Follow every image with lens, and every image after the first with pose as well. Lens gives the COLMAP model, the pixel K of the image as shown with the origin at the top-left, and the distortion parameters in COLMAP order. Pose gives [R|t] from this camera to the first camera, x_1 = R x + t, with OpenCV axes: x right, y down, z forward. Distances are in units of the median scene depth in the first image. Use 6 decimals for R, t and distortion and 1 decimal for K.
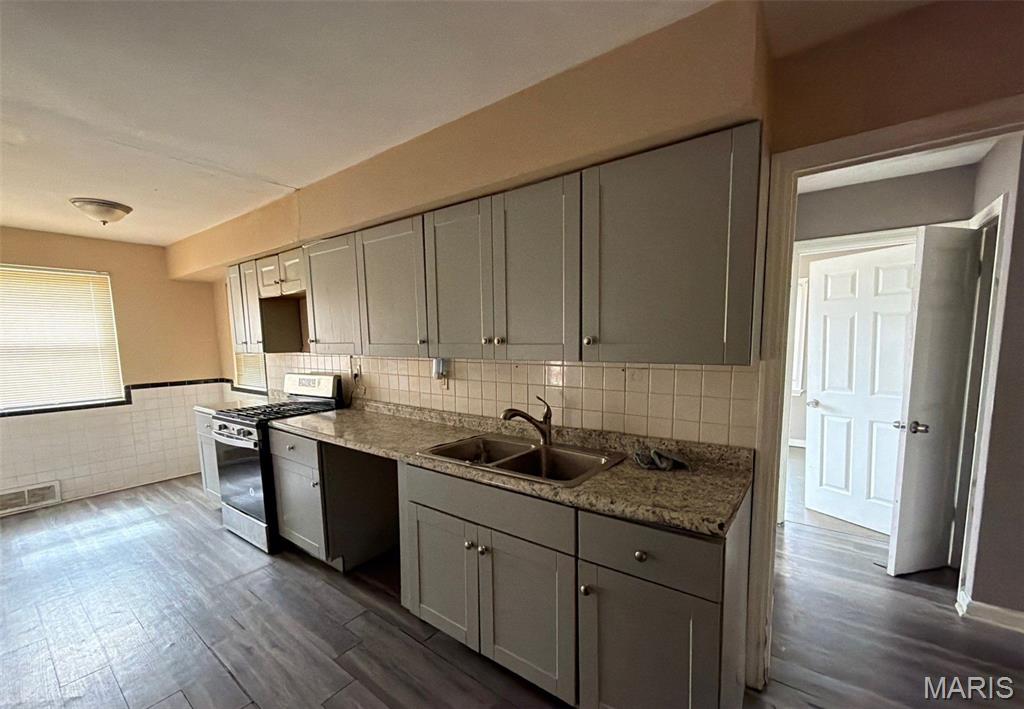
lens RADIAL K [[414.5, 0, 513.5], [0, 414.5, 386.4], [0, 0, 1]] dist [-0.000321, 0.000155]
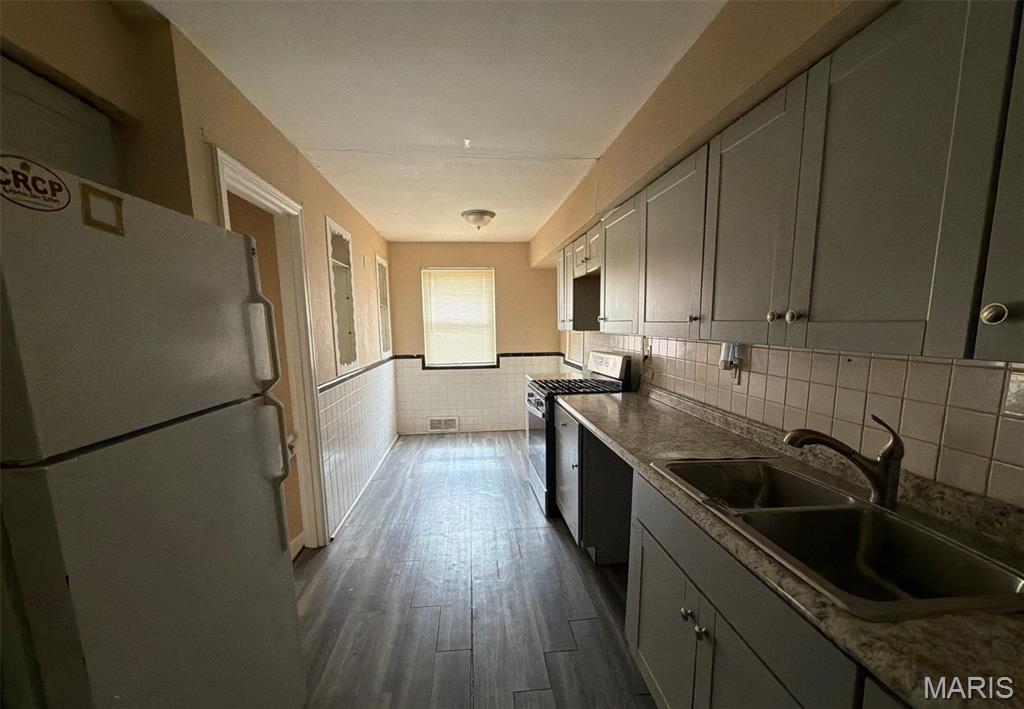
lens RADIAL K [[414.5, 0, 513.5], [0, 414.5, 386.4], [0, 0, 1]] dist [-0.000321, 0.000155]
pose [[0.681204, 0.115108, -0.722988, 0.094232], [-0.080228, 0.993351, 0.082562, -0.017098], [0.727685, 0.001762, 0.685910, 0.195378]]
